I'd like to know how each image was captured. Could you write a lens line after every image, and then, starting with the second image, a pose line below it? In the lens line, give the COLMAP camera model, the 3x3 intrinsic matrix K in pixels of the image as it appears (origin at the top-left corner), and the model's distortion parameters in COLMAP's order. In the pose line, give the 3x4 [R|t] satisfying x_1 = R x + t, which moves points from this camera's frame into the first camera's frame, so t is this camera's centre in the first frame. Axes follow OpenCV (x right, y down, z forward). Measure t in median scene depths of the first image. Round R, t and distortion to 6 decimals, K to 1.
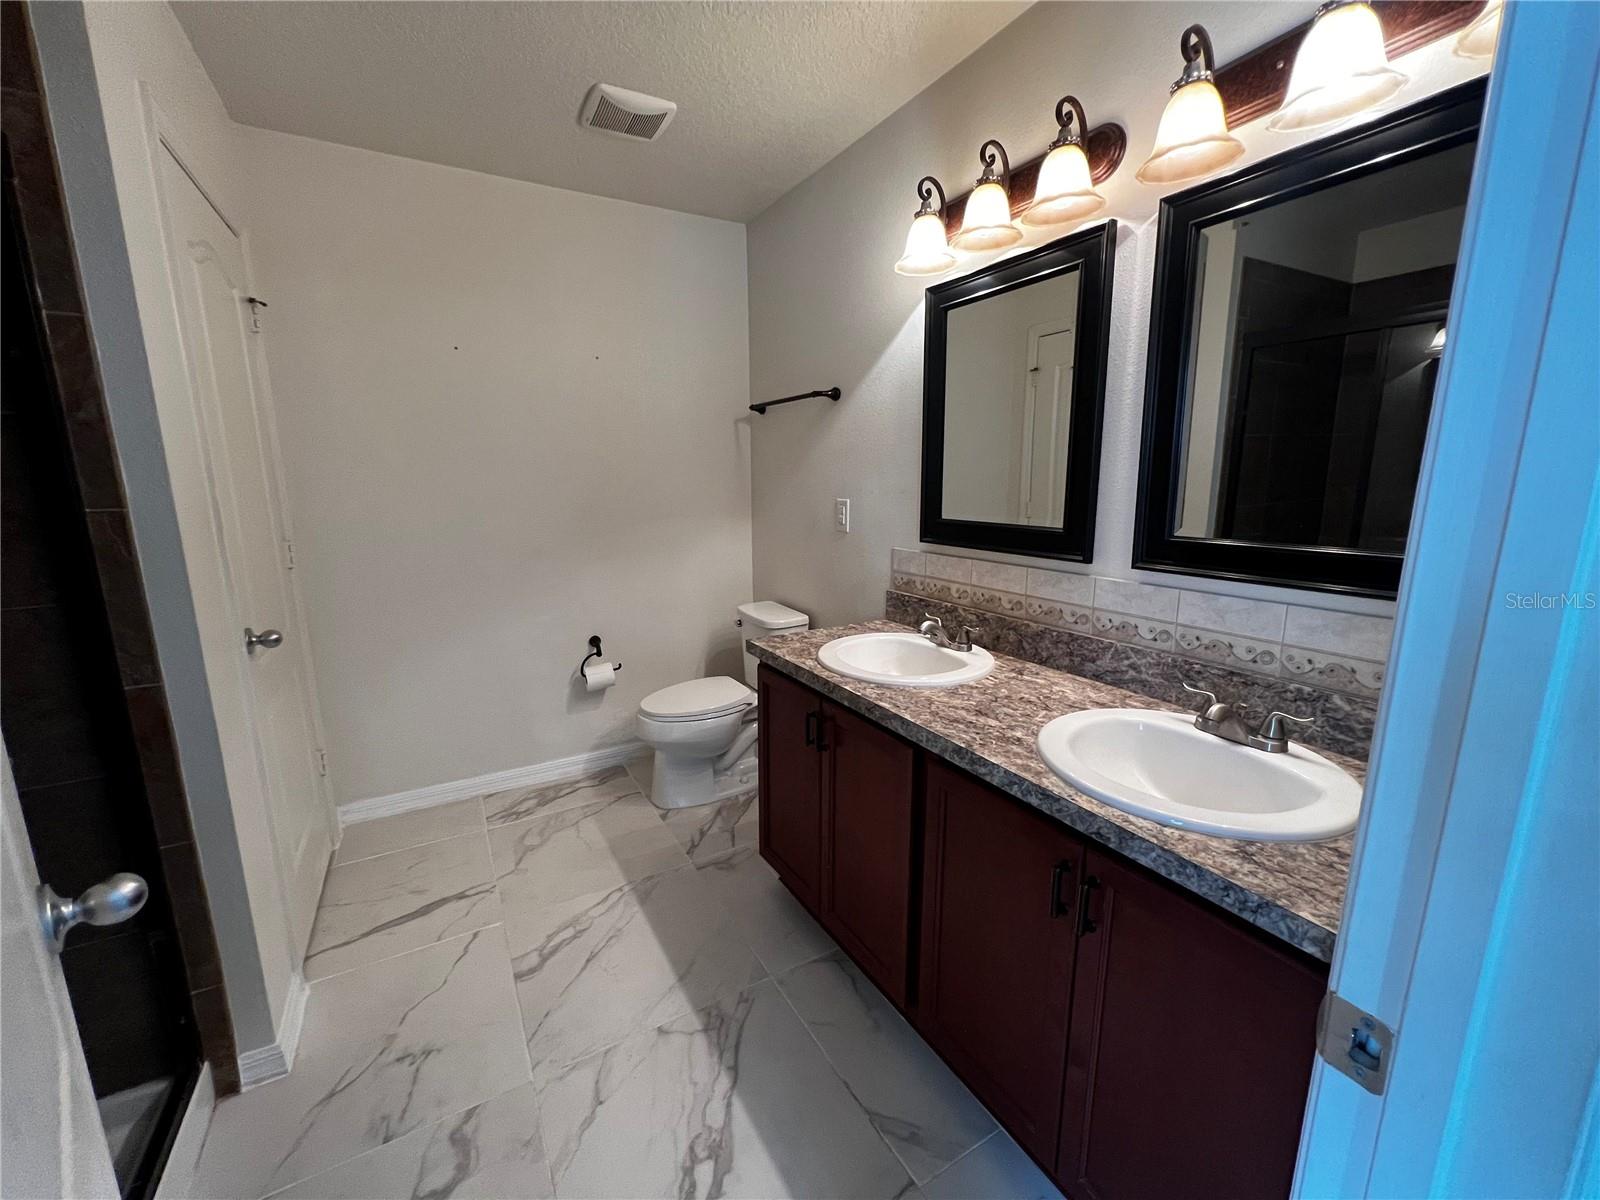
lens RADIAL K [[642.8, 0, 797.0], [0, 642.8, 608.9], [0, 0, 1]] dist [-0.003645, 0.001200]
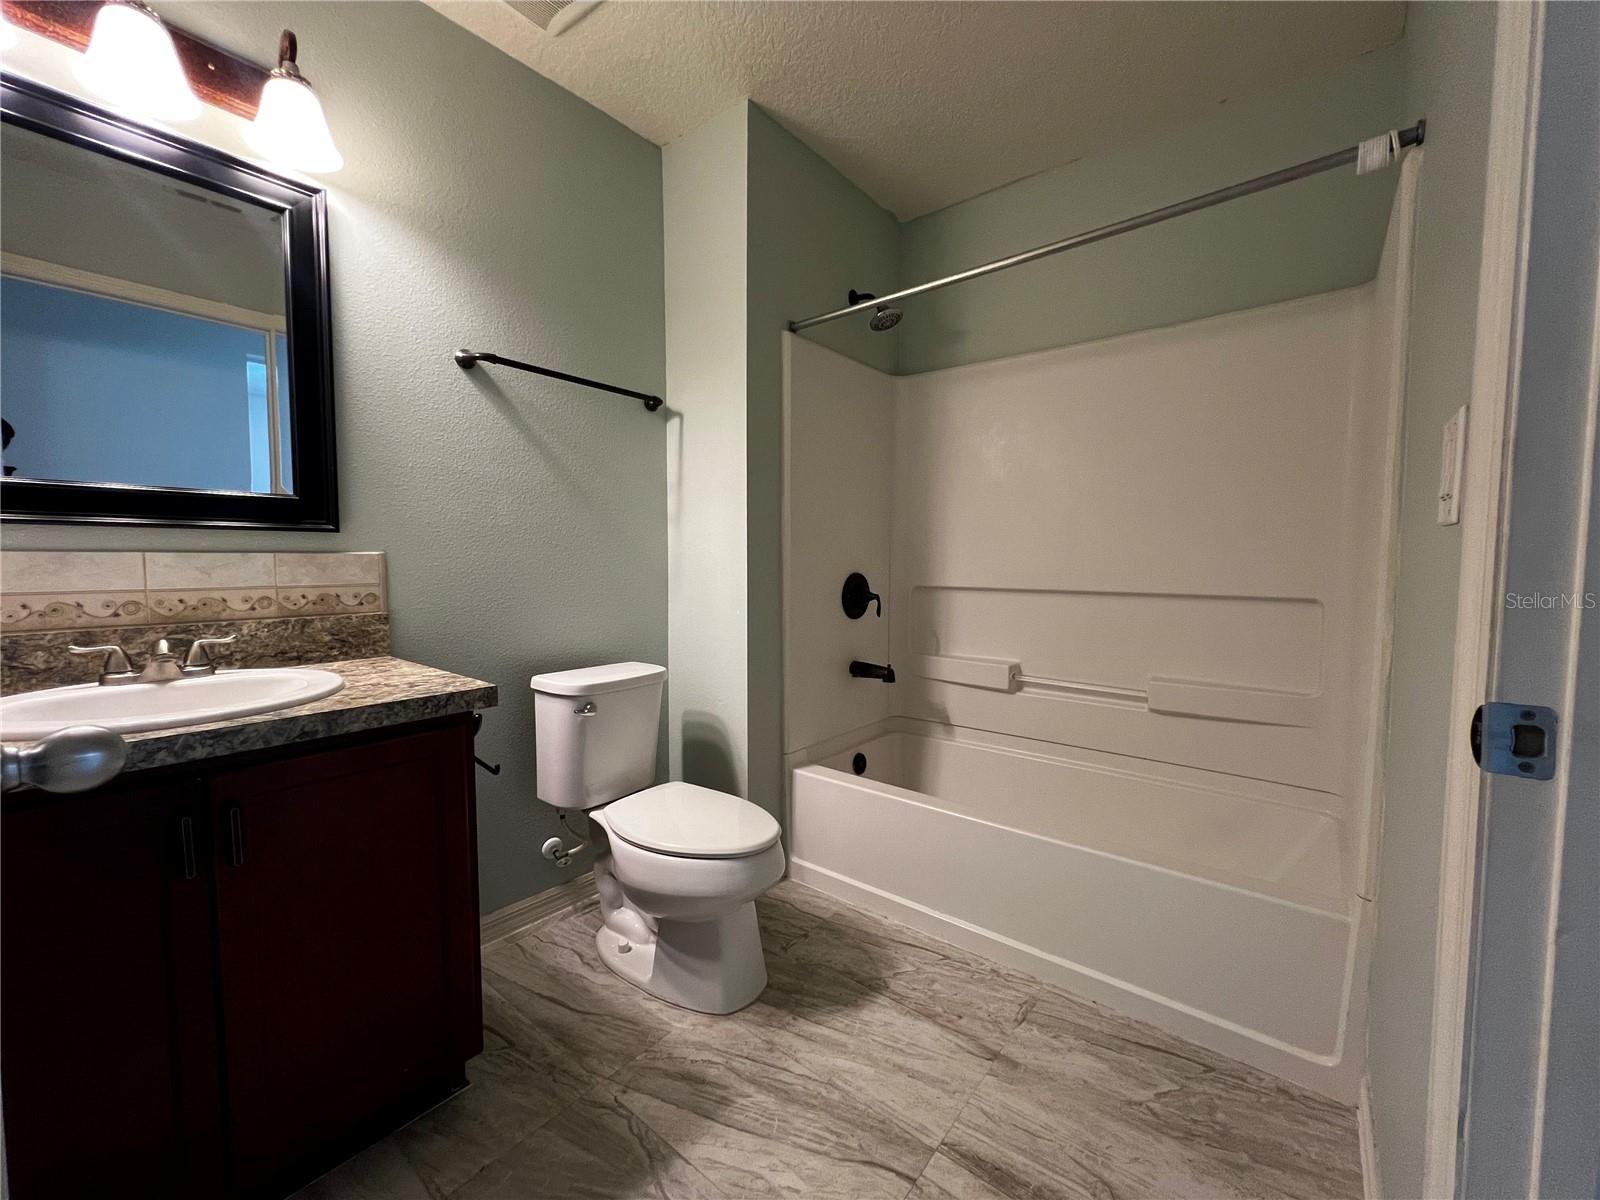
lens RADIAL K [[641.6, 0, 800.5], [0, 641.6, 590.3], [0, 0, 1]] dist [-0.003082, 0.000479]
pose [[-0.395270, -0.063970, 0.916335, -0.728123], [0.161483, 0.977197, 0.137876, 0.105073], [-0.904259, 0.202471, -0.375927, 0.579246]]
